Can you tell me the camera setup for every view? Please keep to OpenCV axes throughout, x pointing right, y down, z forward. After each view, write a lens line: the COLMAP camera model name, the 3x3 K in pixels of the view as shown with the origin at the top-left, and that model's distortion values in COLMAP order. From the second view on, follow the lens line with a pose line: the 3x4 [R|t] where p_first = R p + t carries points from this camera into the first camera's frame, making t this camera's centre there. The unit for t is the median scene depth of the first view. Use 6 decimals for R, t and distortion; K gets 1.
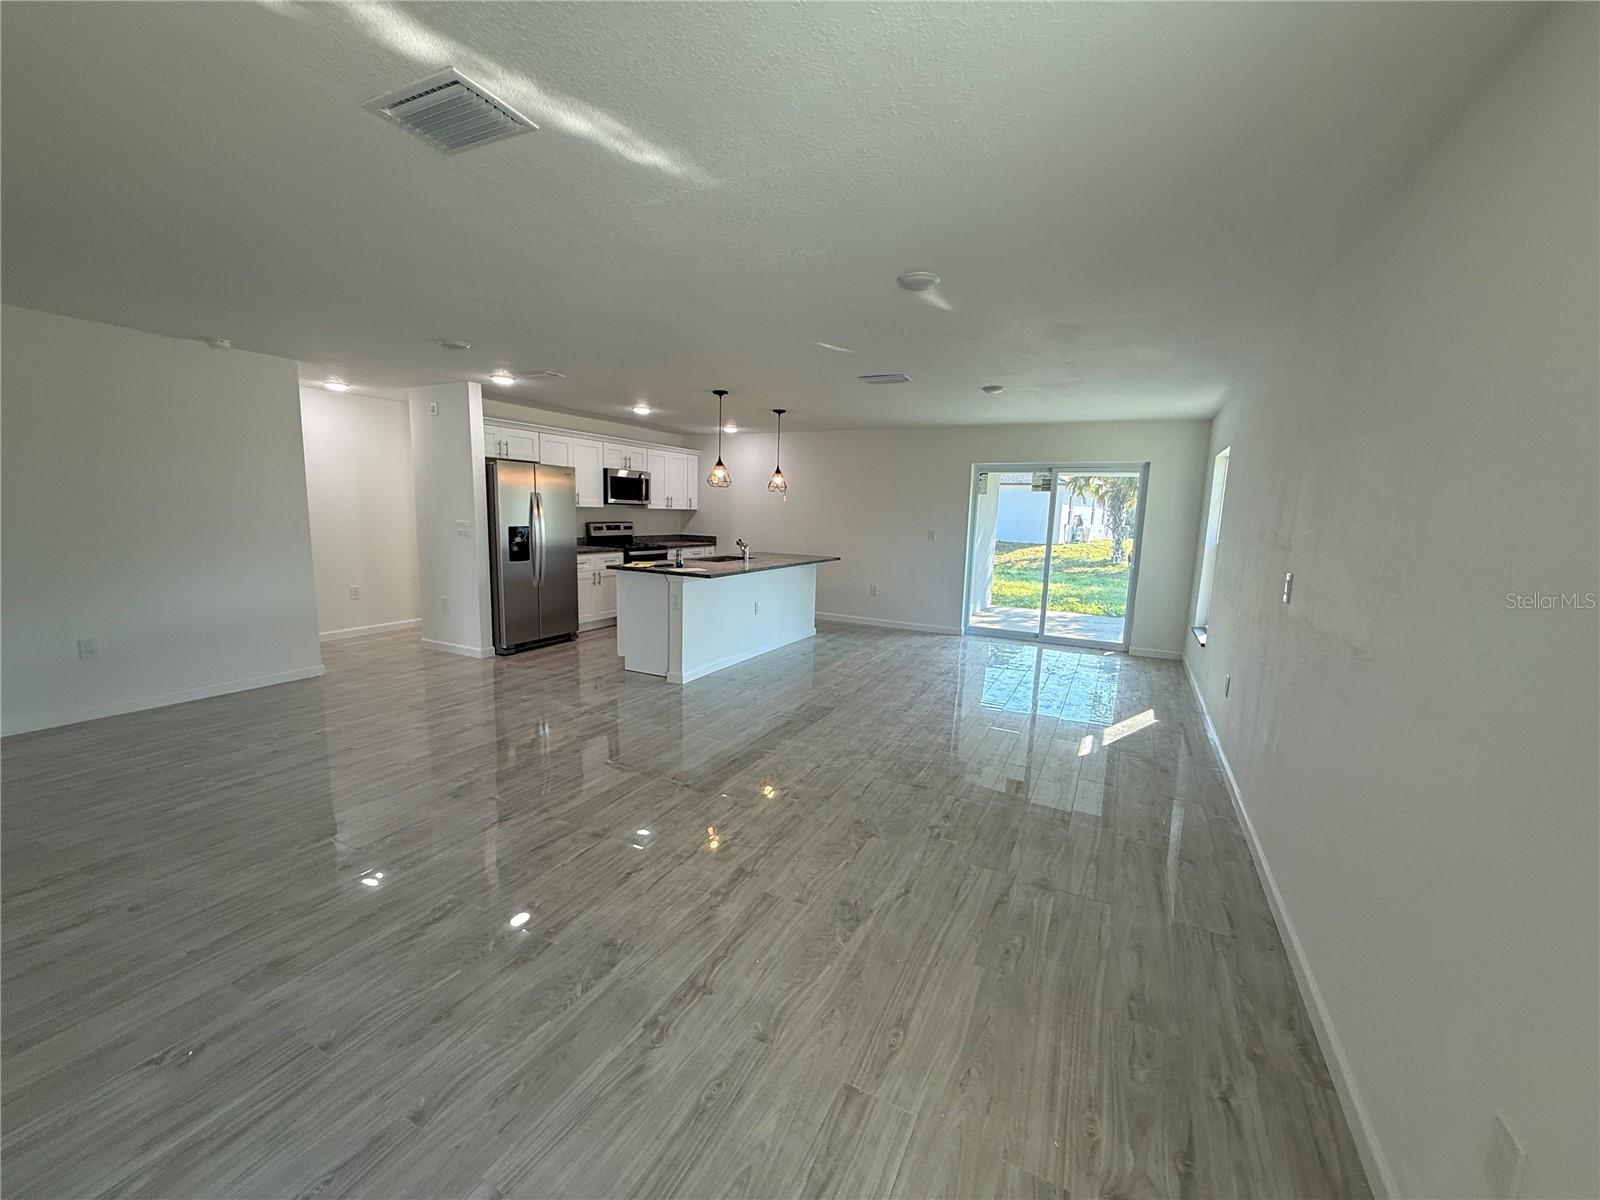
lens RADIAL K [[638.4, 0, 799.3], [0, 638.4, 602.4], [0, 0, 1]] dist [0.001045, 0.000395]
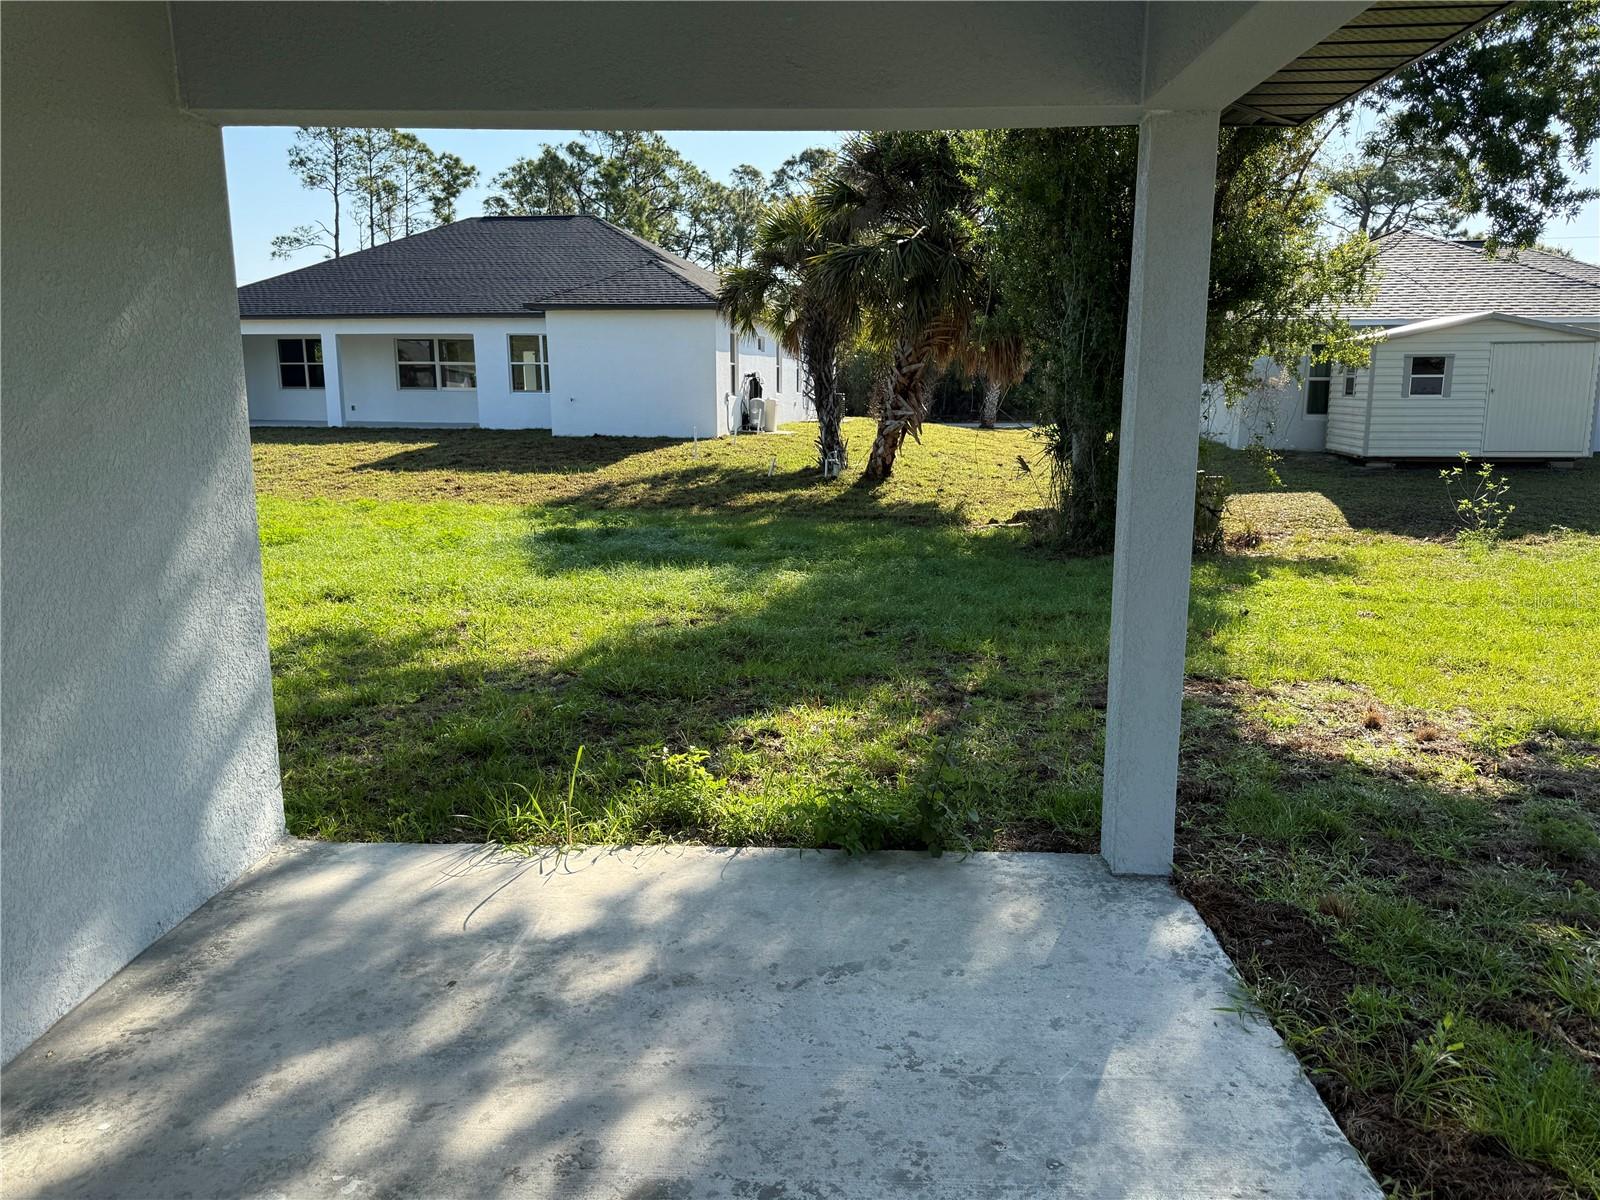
lens RADIAL K [[1134.1, 0, 800.0], [0, 1134.1, 600.0], [0, 0, 1]] dist [0.045687, -0.004343]
pose [[0.905088, -0.110951, 0.410494, 0.261156], [0.090618, 0.993511, 0.068732, -0.060196], [-0.415456, -0.025010, 0.909269, 0.528598]]
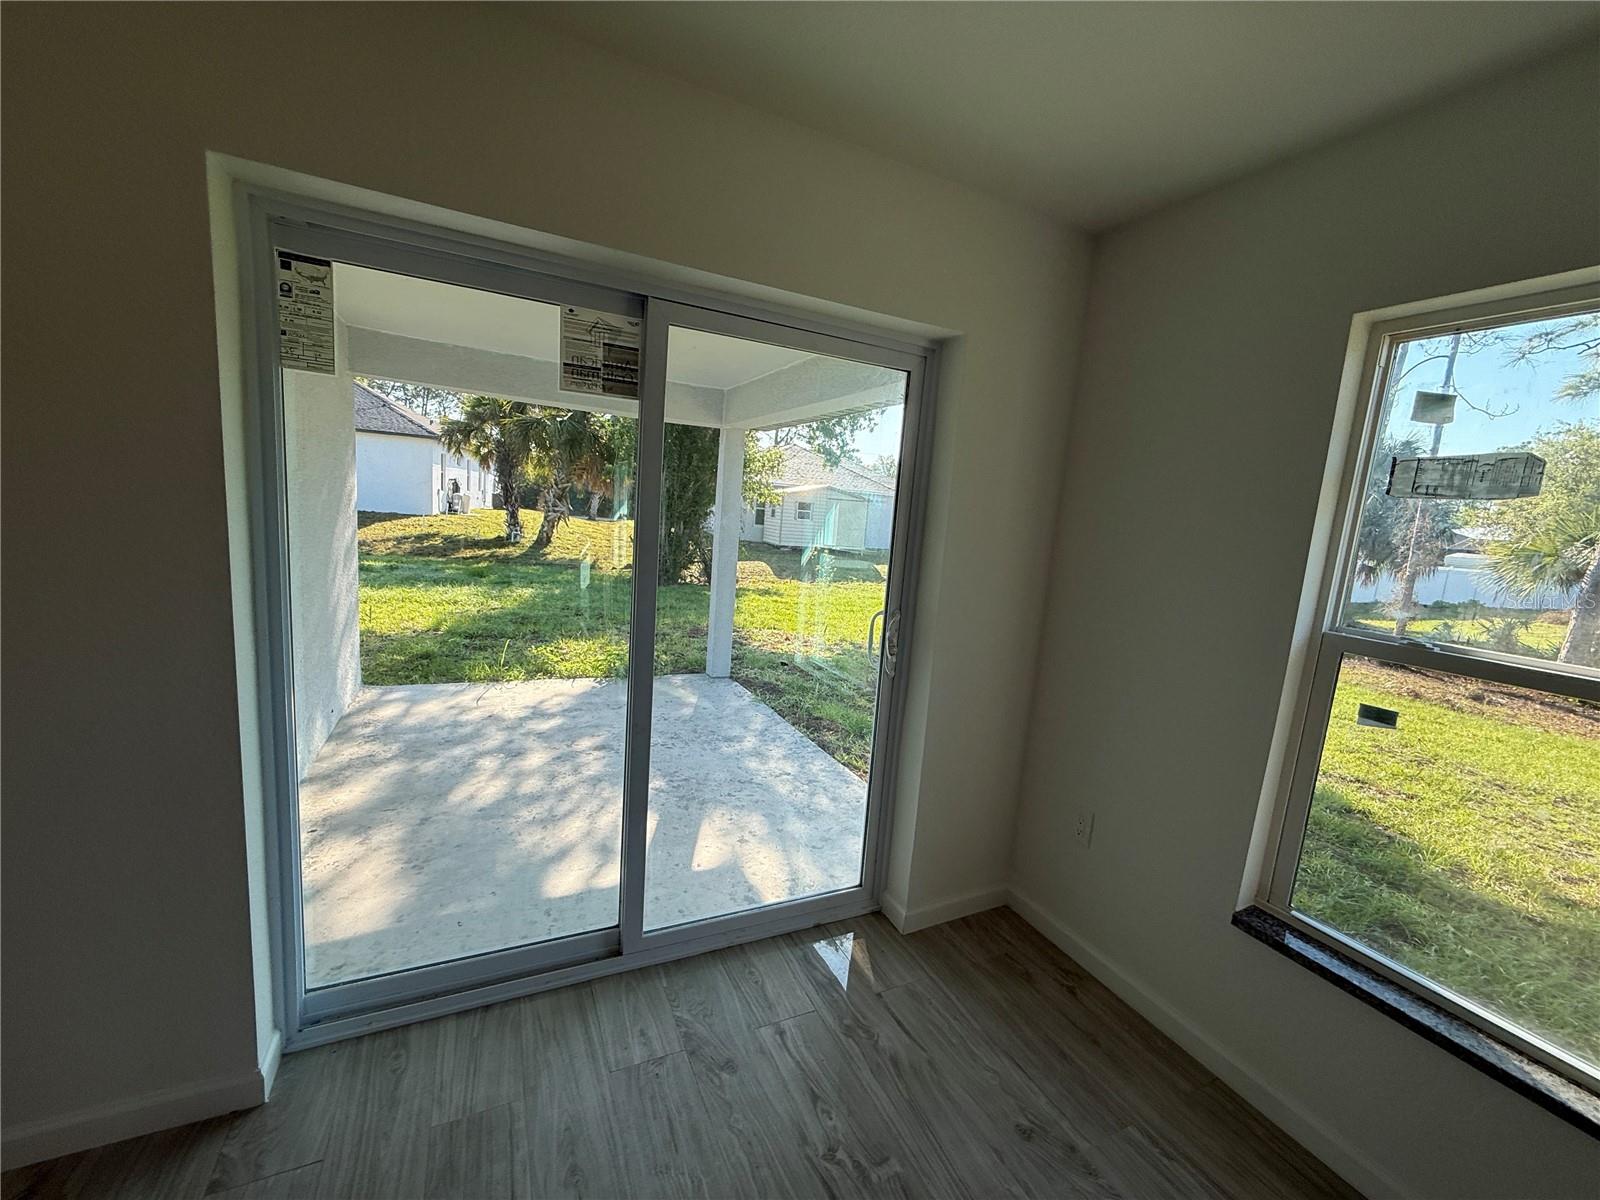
lens RADIAL K [[638.4, 0, 799.3], [0, 638.4, 602.4], [0, 0, 1]] dist [0.001045, 0.000395]
pose [[0.601813, -0.099307, 0.792439, 0.121472], [0.056114, 0.995045, 0.082082, -0.060092], [-0.796663, -0.004931, 0.604403, 0.428591]]
